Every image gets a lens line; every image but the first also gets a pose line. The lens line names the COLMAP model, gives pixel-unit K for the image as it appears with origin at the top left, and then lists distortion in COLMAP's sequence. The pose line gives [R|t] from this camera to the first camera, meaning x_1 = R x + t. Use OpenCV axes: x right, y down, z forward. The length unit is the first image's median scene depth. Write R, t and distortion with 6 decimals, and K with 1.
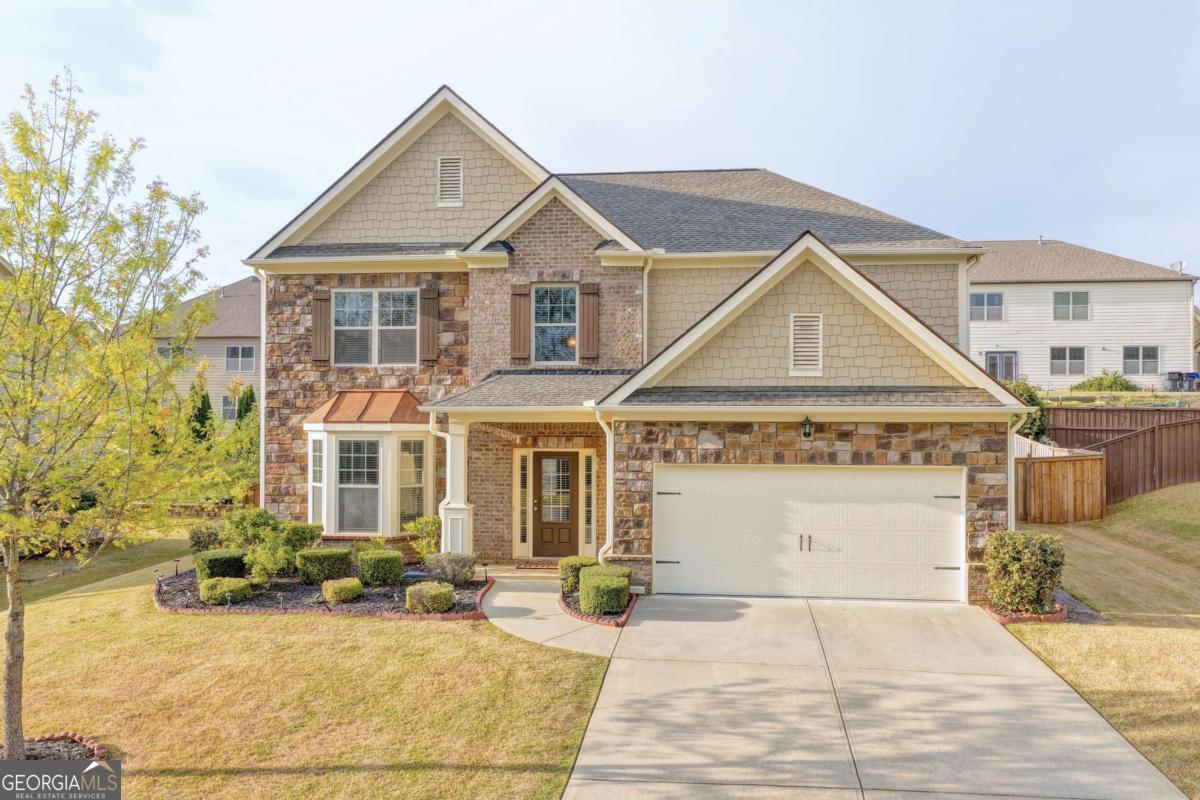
lens RADIAL K [[997.1, 0, 602.9], [0, 997.1, 407.6], [0, 0, 1]] dist [-0.015961, 0.043001]
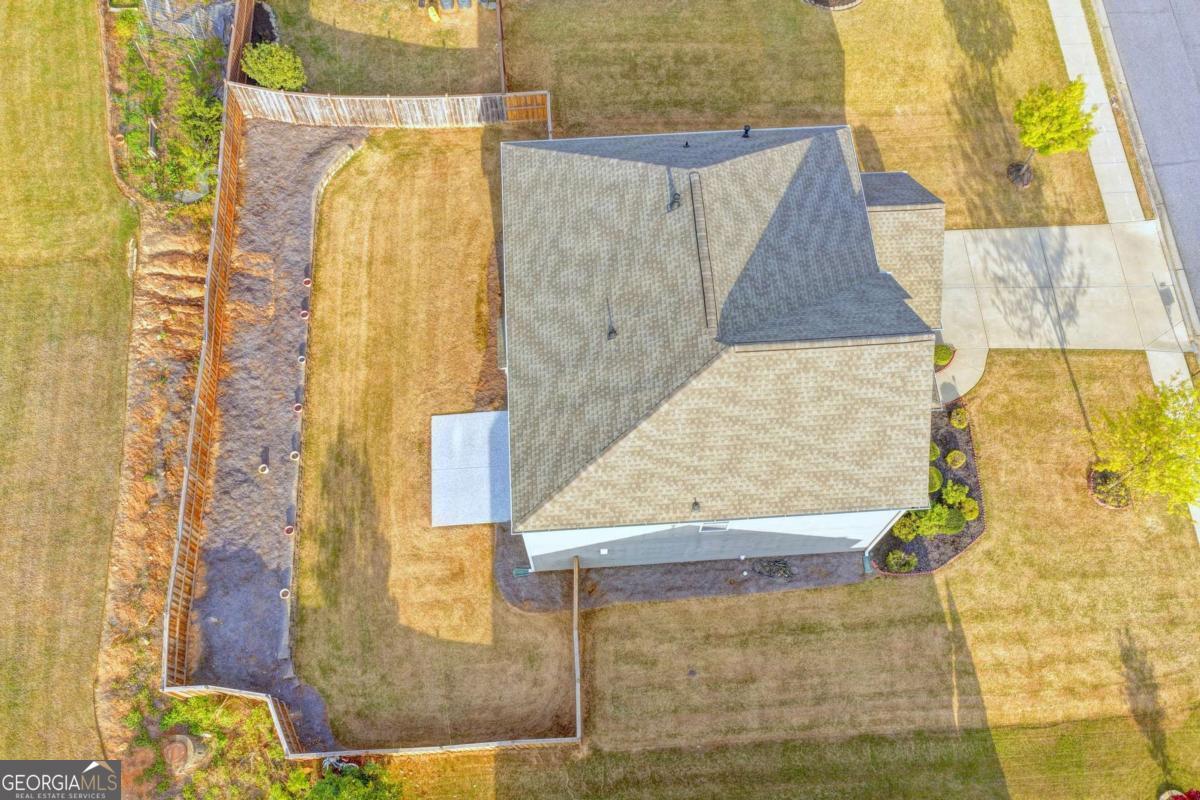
lens RADIAL K [[997.1, 0, 605.4], [0, 997.1, 404.7], [0, 0, 1]] dist [-0.015961, 0.043001]
pose [[-0.191370, -0.902057, 0.386873, -0.742369], [-0.010878, 0.396083, 0.918150, -1.657485], [-0.981458, 0.171498, -0.085611, 1.651831]]
